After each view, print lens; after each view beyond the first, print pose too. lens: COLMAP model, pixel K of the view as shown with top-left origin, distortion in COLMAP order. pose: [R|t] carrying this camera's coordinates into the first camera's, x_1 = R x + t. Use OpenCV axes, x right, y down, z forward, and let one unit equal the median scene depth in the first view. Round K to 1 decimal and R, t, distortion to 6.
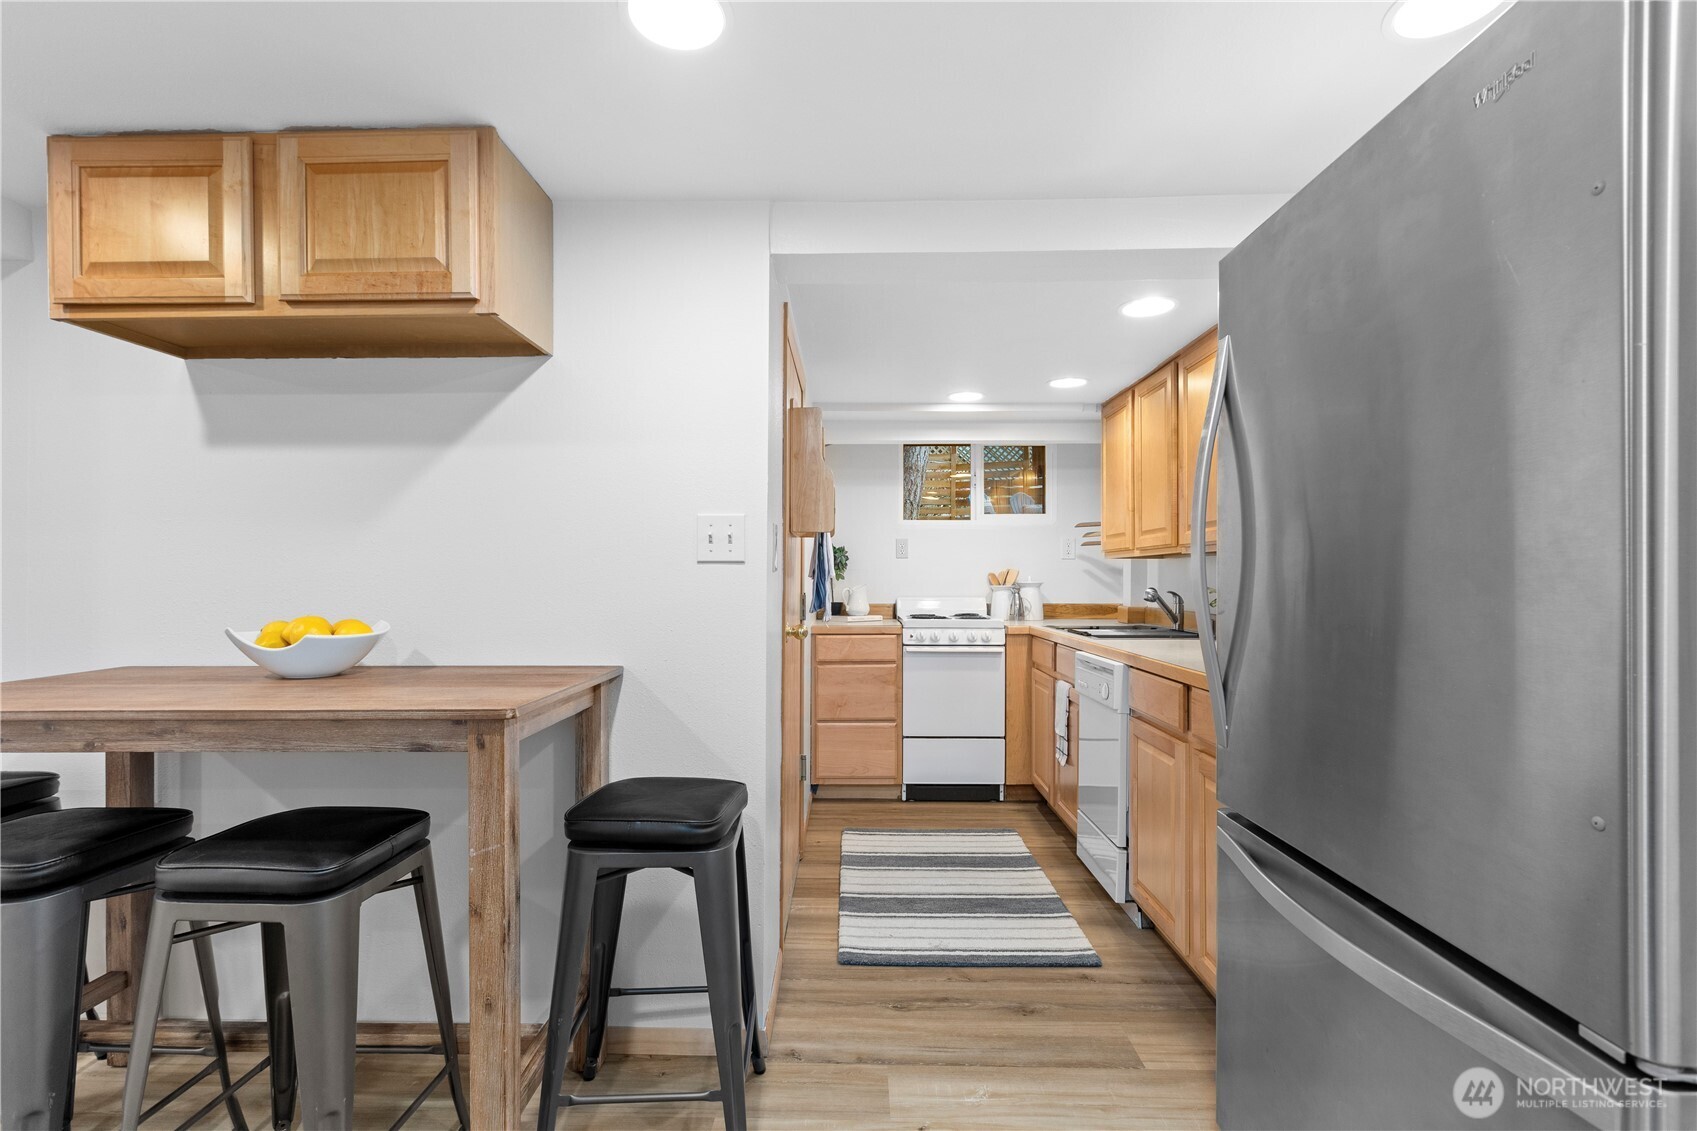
lens RADIAL K [[764.6, 0, 845.2], [0, 764.6, 573.4], [0, 0, 1]] dist [-0.000631, 0.000035]
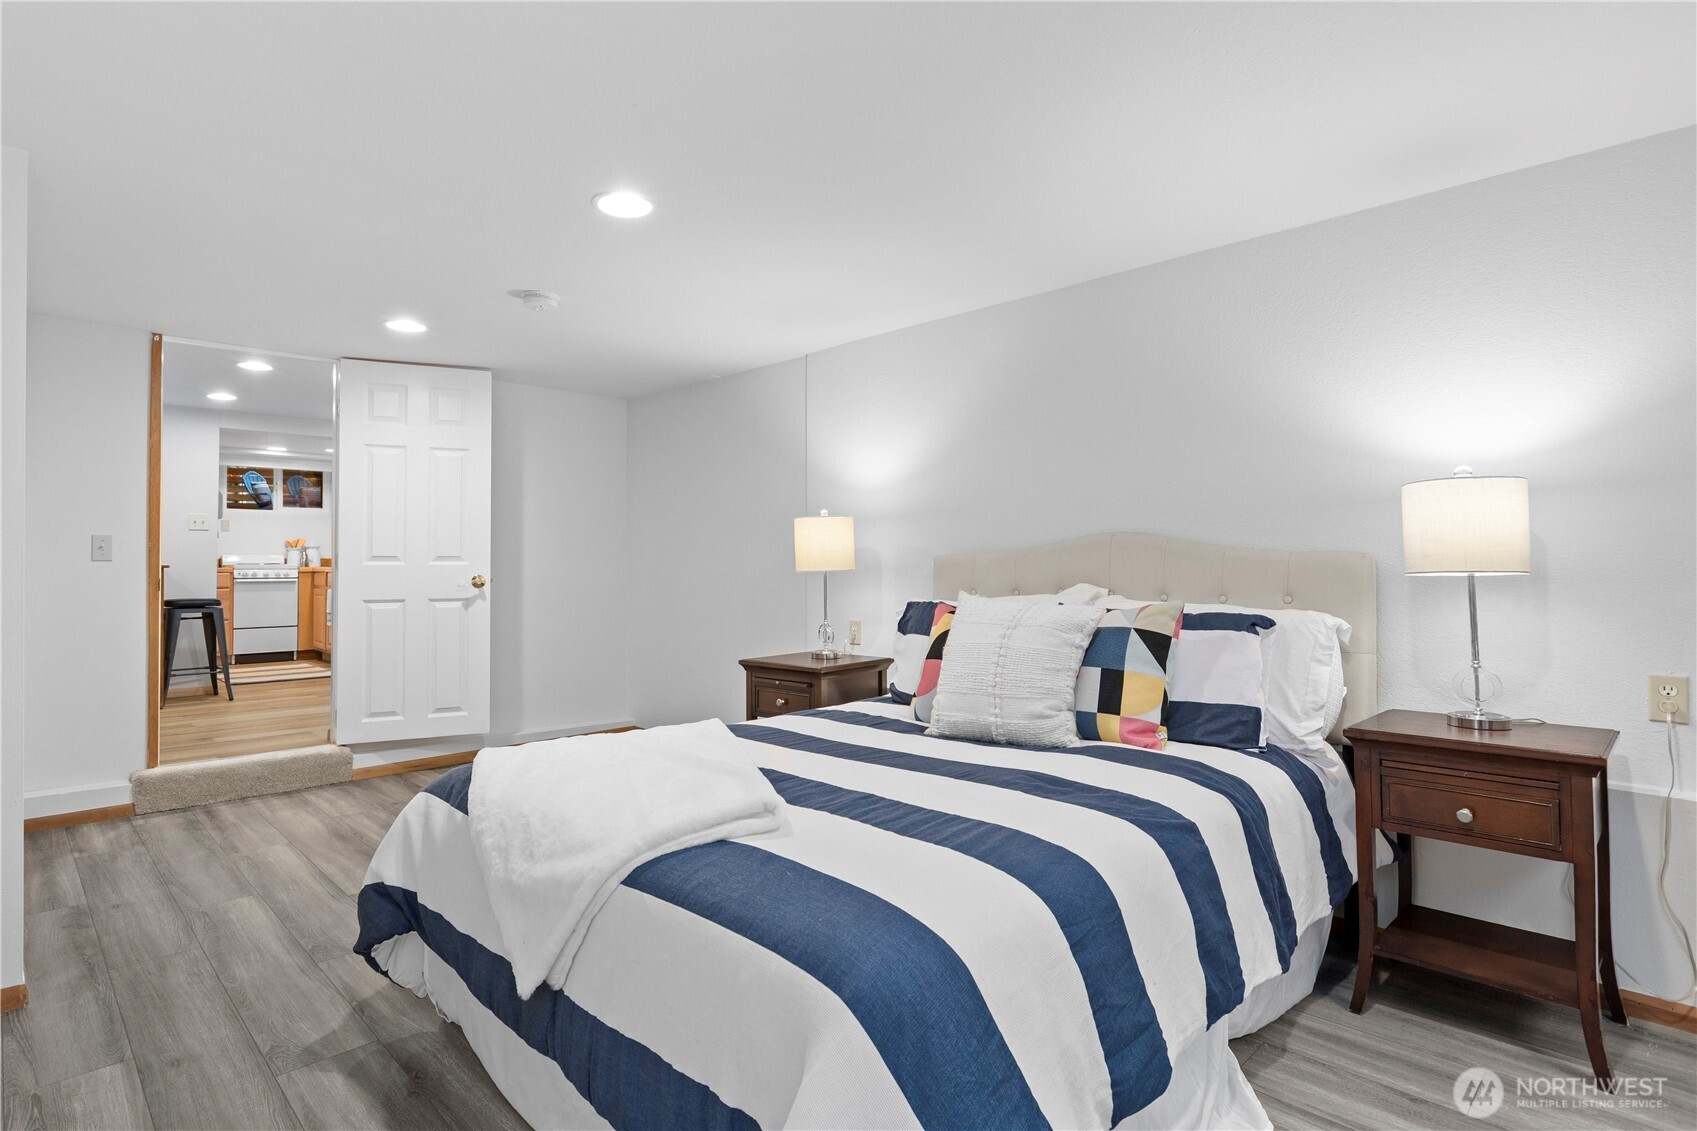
lens RADIAL K [[898.7, 0, 852.3], [0, 898.7, 564.1], [0, 0, 1]] dist [0.002677, 0.000519]
pose [[0.706753, 0.001631, 0.707458, -0.842721], [-0.004606, 0.999987, 0.002296, 0.099273], [-0.707445, -0.004881, 0.706751, -3.286519]]
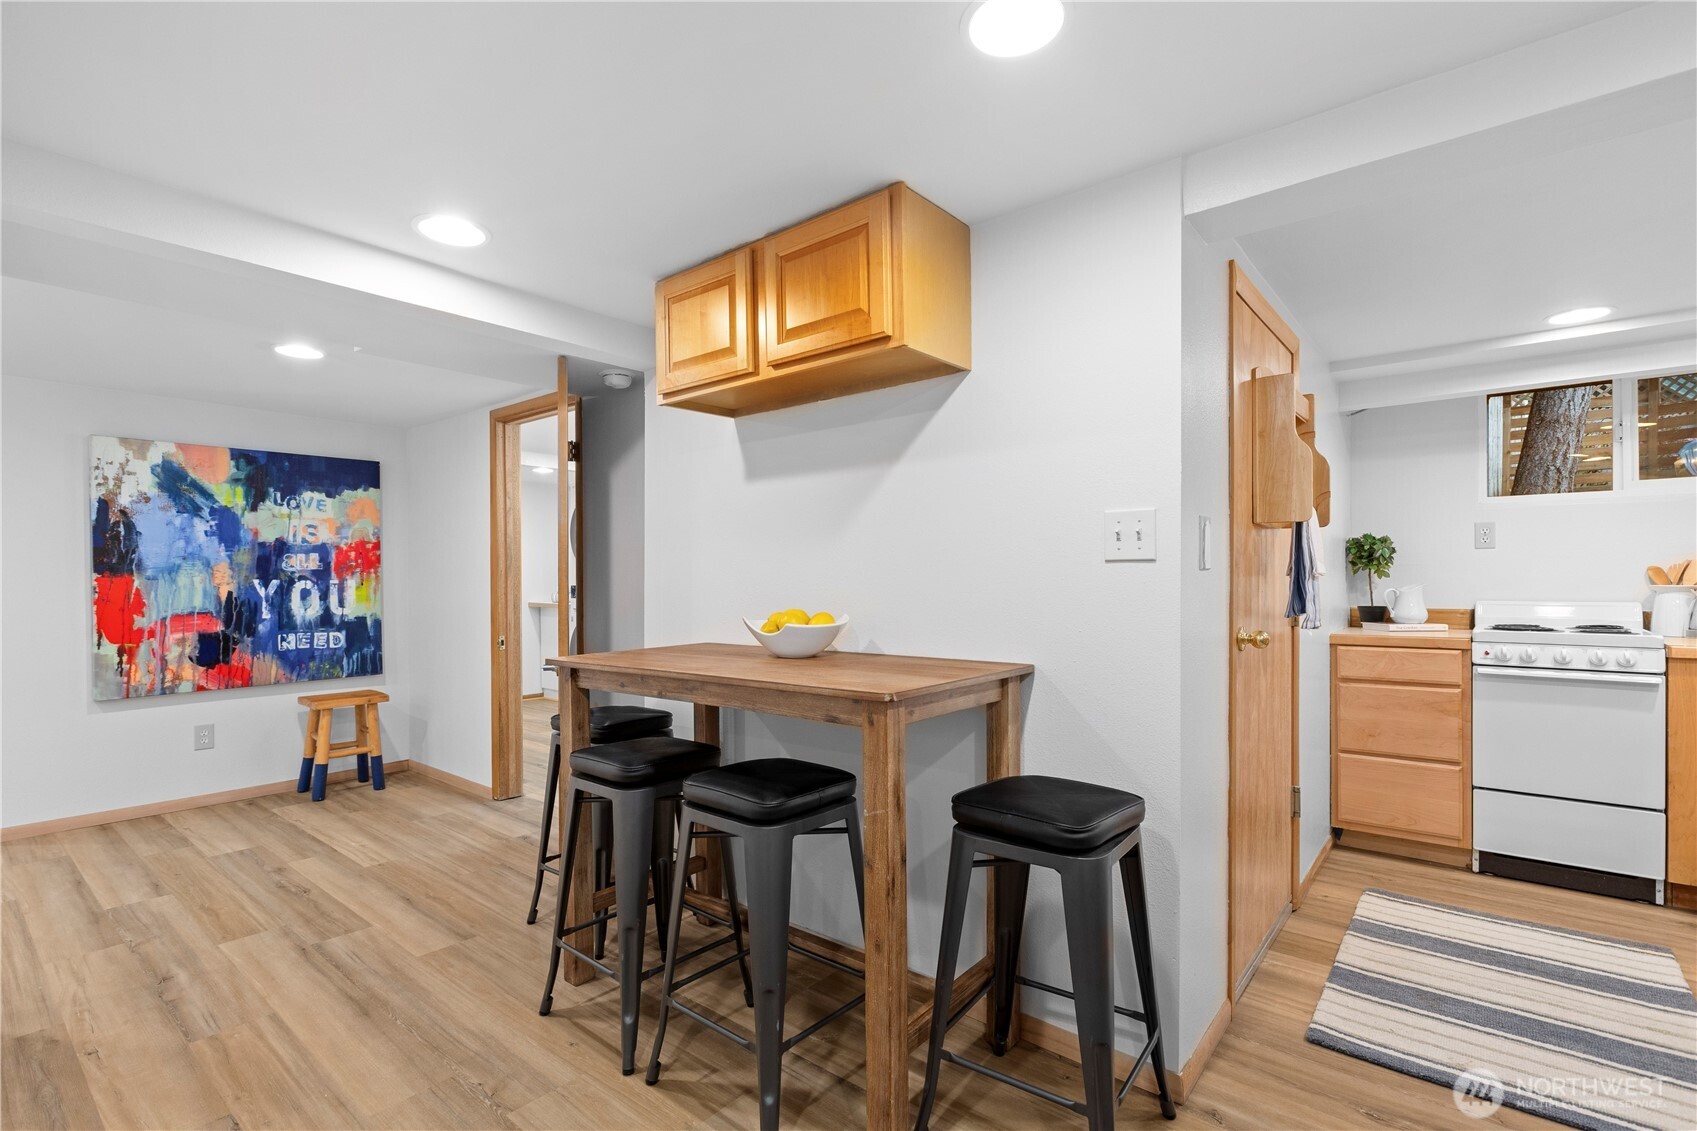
lens RADIAL K [[791.5, 0, 844.2], [0, 791.5, 577.9], [0, 0, 1]] dist [-0.001430, -0.001712]
pose [[0.778764, -0.004723, -0.627300, 0.172759], [0.009664, 0.999943, 0.004469, -0.001403], [0.627243, -0.009543, 0.778765, 0.023406]]
